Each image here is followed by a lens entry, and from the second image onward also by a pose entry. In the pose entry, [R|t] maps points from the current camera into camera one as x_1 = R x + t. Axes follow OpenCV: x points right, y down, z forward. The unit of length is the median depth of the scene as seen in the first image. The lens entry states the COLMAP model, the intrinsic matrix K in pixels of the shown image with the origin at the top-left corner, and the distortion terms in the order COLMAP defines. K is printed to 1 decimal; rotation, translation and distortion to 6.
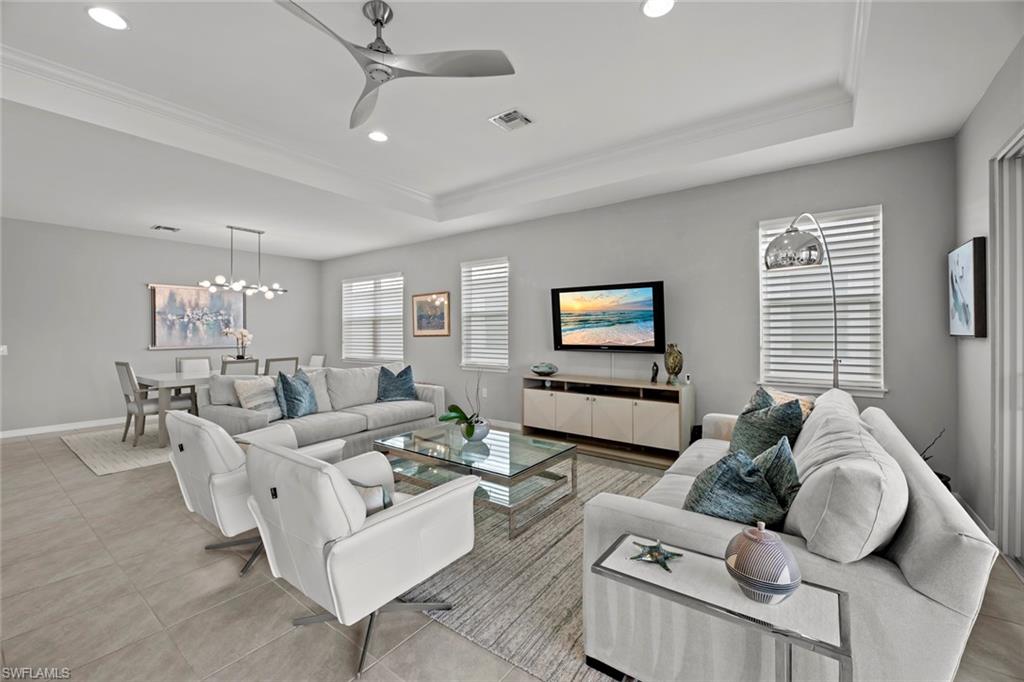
lens RADIAL K [[419.0, 0, 513.4], [0, 419.0, 333.0], [0, 0, 1]] dist [-0.003002, -0.000560]
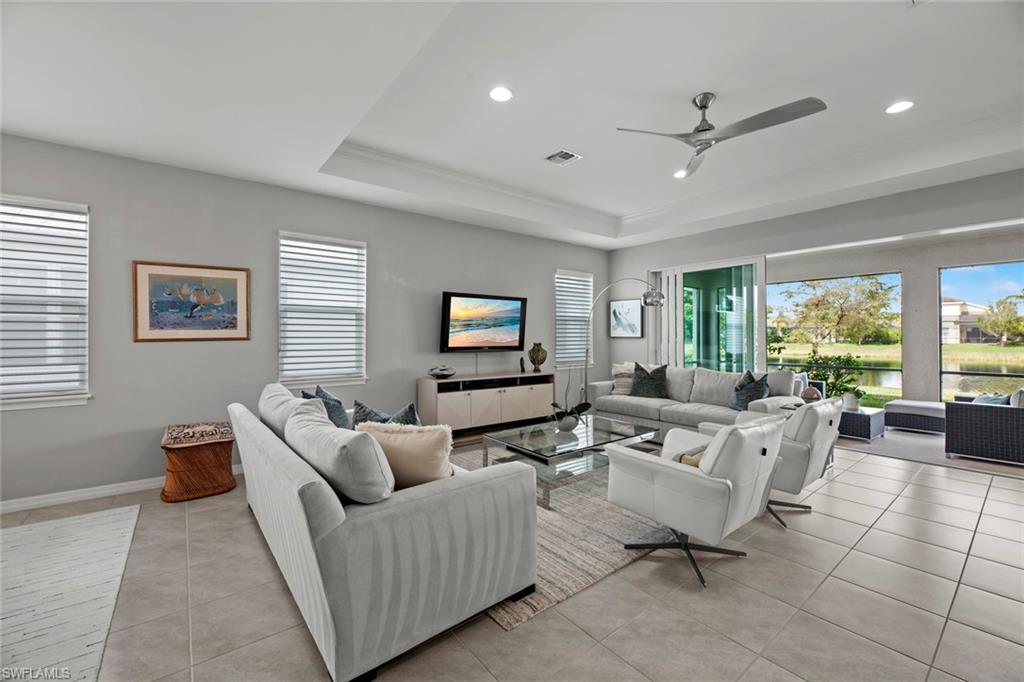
lens RADIAL K [[419.0, 0, 513.4], [0, 419.0, 333.0], [0, 0, 1]] dist [-0.003002, -0.000560]
pose [[0.260615, 0.010351, 0.965387, -0.807089], [0.000643, 0.999940, -0.010895, 0.005174], [-0.965443, 0.003460, 0.260592, 0.558480]]
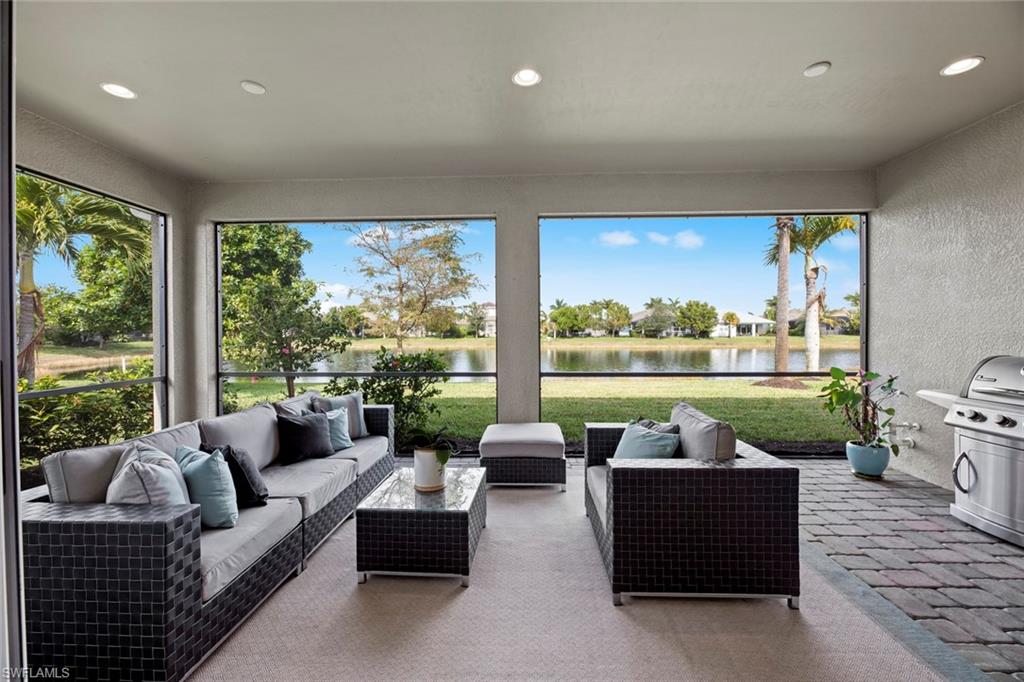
lens RADIAL K [[416.4, 0, 512.0], [0, 416.4, 337.6], [0, 0, 1]] dist [-0.001526, -0.000611]
pose [[-0.561066, -0.006709, 0.827744, 0.119575], [0.005809, 0.999911, 0.012042, 0.026668], [-0.827751, 0.011564, -0.560977, 0.140854]]
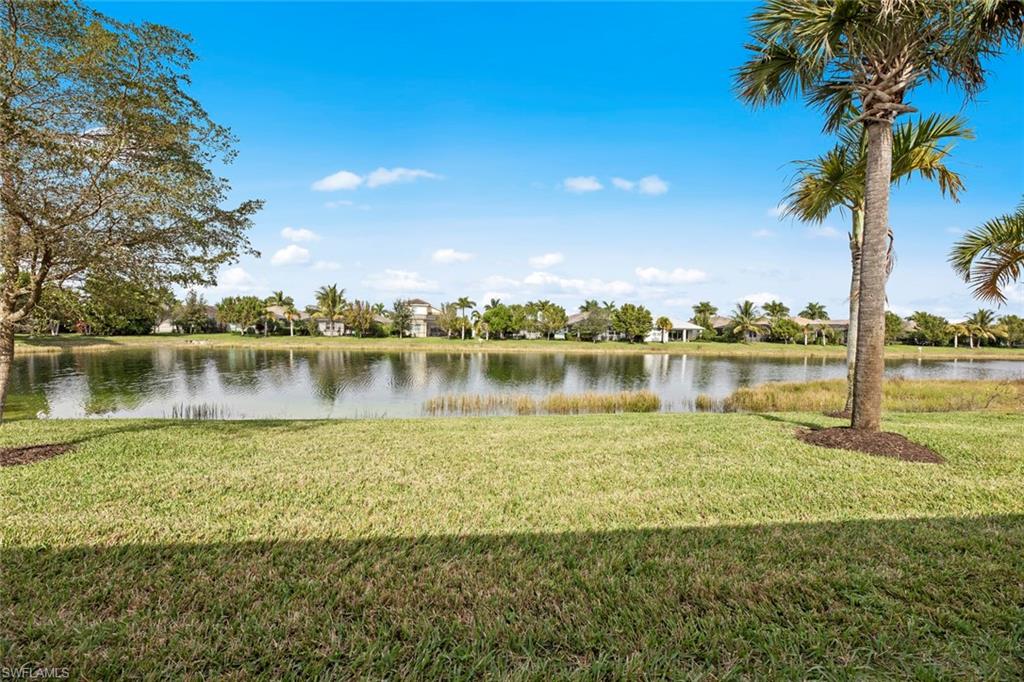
lens RADIAL K [[416.6, 0, 510.6], [0, 416.6, 343.1], [0, 0, 1]] dist [0.001290, -0.000267]
pose [[-0.676061, -0.026379, 0.736374, 0.885088], [-0.015968, 0.999649, 0.021150, 0.037393], [-0.736673, 0.002540, -0.676244, -0.726091]]
